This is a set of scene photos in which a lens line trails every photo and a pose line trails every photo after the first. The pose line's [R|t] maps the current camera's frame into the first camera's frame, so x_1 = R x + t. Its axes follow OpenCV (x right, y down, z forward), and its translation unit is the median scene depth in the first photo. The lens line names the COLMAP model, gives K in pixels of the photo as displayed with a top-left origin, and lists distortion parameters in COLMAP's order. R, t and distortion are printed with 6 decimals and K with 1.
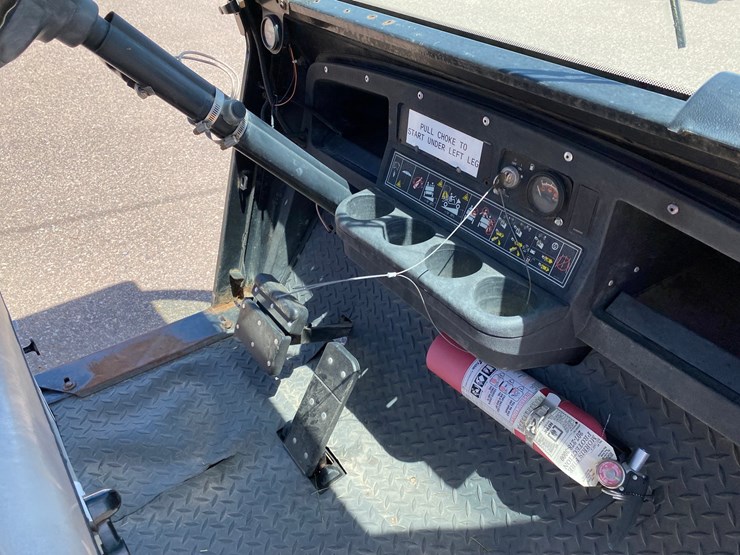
lens RADIAL K [[561.4, 0, 381.0], [0, 561.4, 286.3], [0, 0, 1]] dist [0.012765, 0.001196]
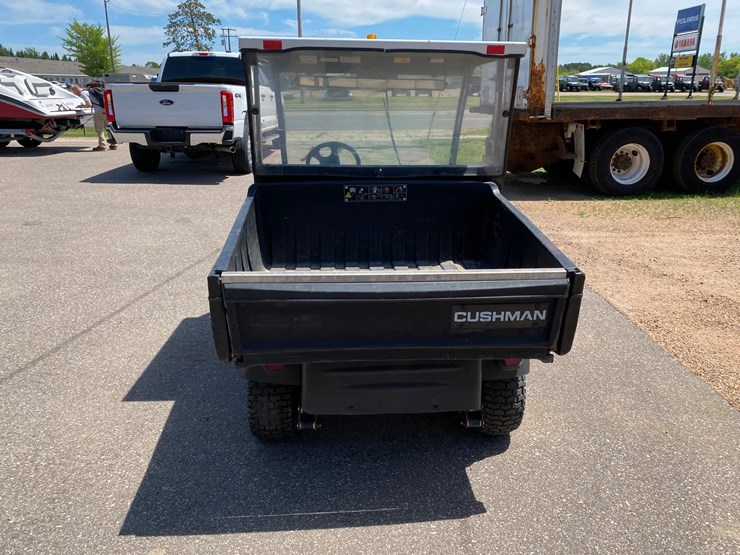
lens RADIAL K [[564.9, 0, 376.7], [0, 564.9, 271.4], [0, 0, 1]] dist [0.034677, -0.037200]
pose [[0.558757, -0.239322, 0.794050, -3.751404], [0.493470, 0.865461, -0.086400, 0.819332], [-0.666541, 0.440117, 0.601681, -1.717207]]
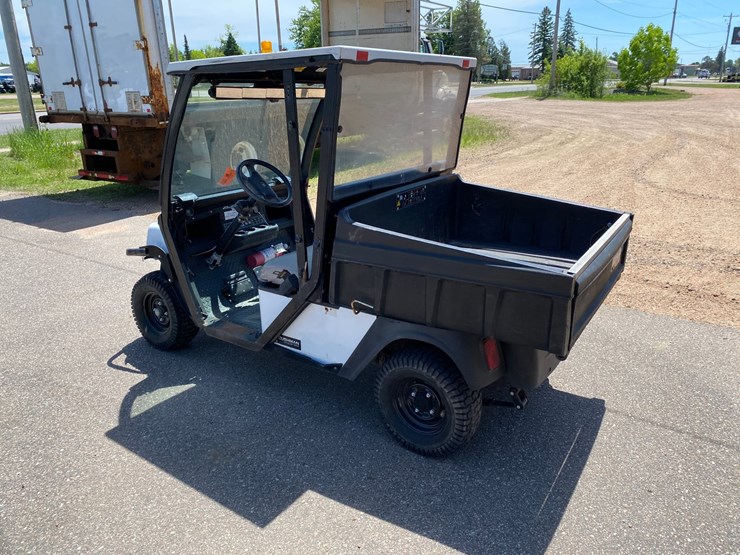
lens RADIAL K [[564.9, 0, 376.4], [0, 564.9, 271.6], [0, 0, 1]] dist [0.034677, -0.037200]
pose [[-0.325522, -0.276922, 0.904074, -4.222887], [0.589873, 0.687798, 0.423066, -1.120638], [-0.738976, 0.671006, -0.060545, 0.714592]]
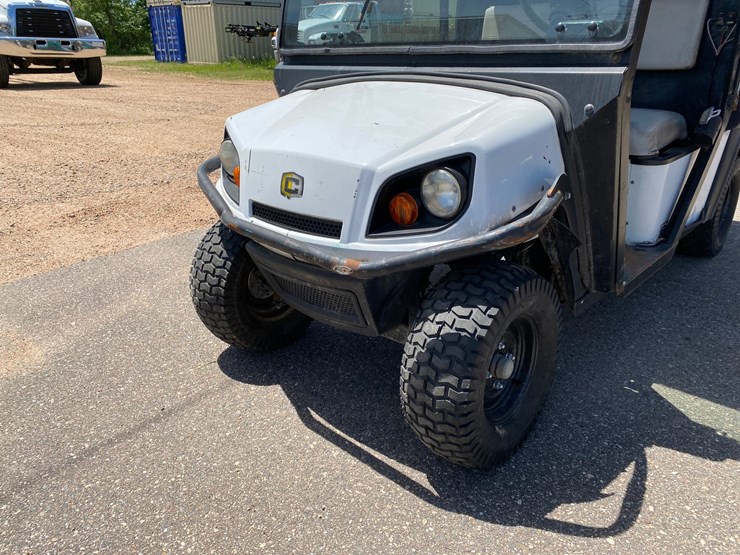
lens RADIAL K [[564.9, 0, 376.6], [0, 564.9, 280.9], [0, 0, 1]] dist [0.034677, -0.037200]
pose [[-0.978821, 0.106968, -0.174549, 0.708098], [-0.099201, 0.498007, 0.861480, -1.579136], [0.179077, 0.860550, -0.476848, 2.370233]]
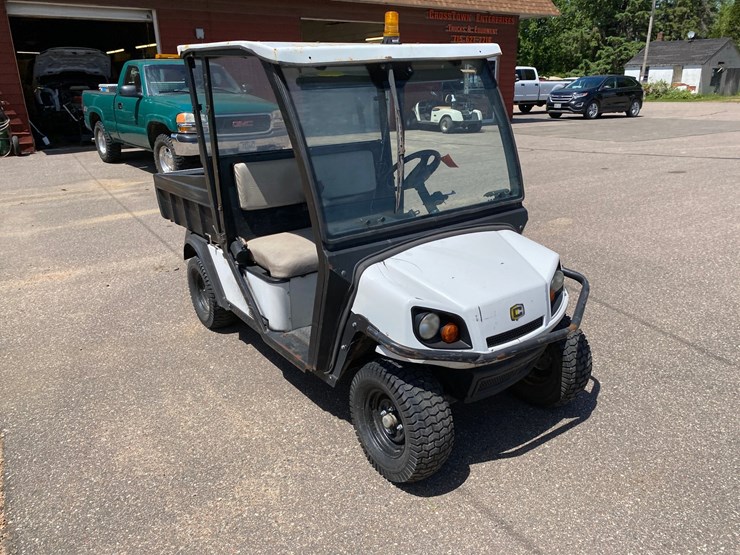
lens RADIAL K [[564.9, 0, 376.2], [0, 564.9, 271.5], [0, 0, 1]] dist [0.034677, -0.037200]
pose [[-0.024615, 0.342731, -0.939111, 3.122272], [-0.596737, 0.748642, 0.288860, -0.798821], [0.802059, 0.567513, 0.186092, 0.148280]]
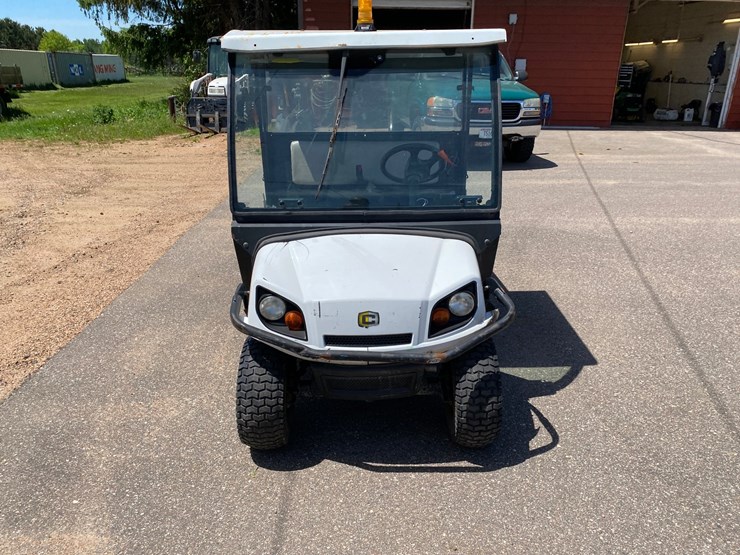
lens RADIAL K [[564.9, 0, 376.4], [0, 564.9, 281.7], [0, 0, 1]] dist [0.034677, -0.037200]
pose [[-0.590004, 0.303718, -0.748098, 2.466739], [-0.486327, 0.605930, 0.629552, -2.001276], [0.644501, 0.735258, -0.209795, 1.734182]]
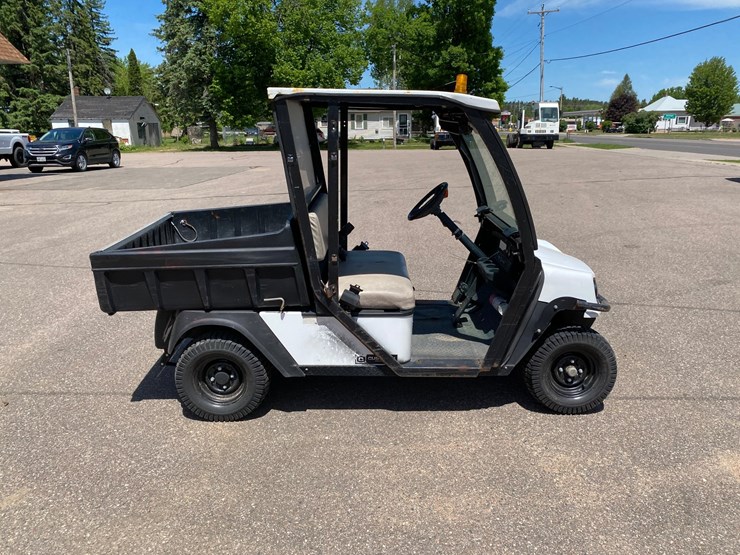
lens RADIAL K [[564.9, 0, 376.0], [0, 564.9, 274.6], [0, 0, 1]] dist [0.034677, -0.037200]
pose [[0.800034, 0.169132, -0.575621, 1.804801], [-0.374486, 0.890362, -0.258873, 1.383499], [0.468728, 0.422669, 0.775658, -2.657336]]
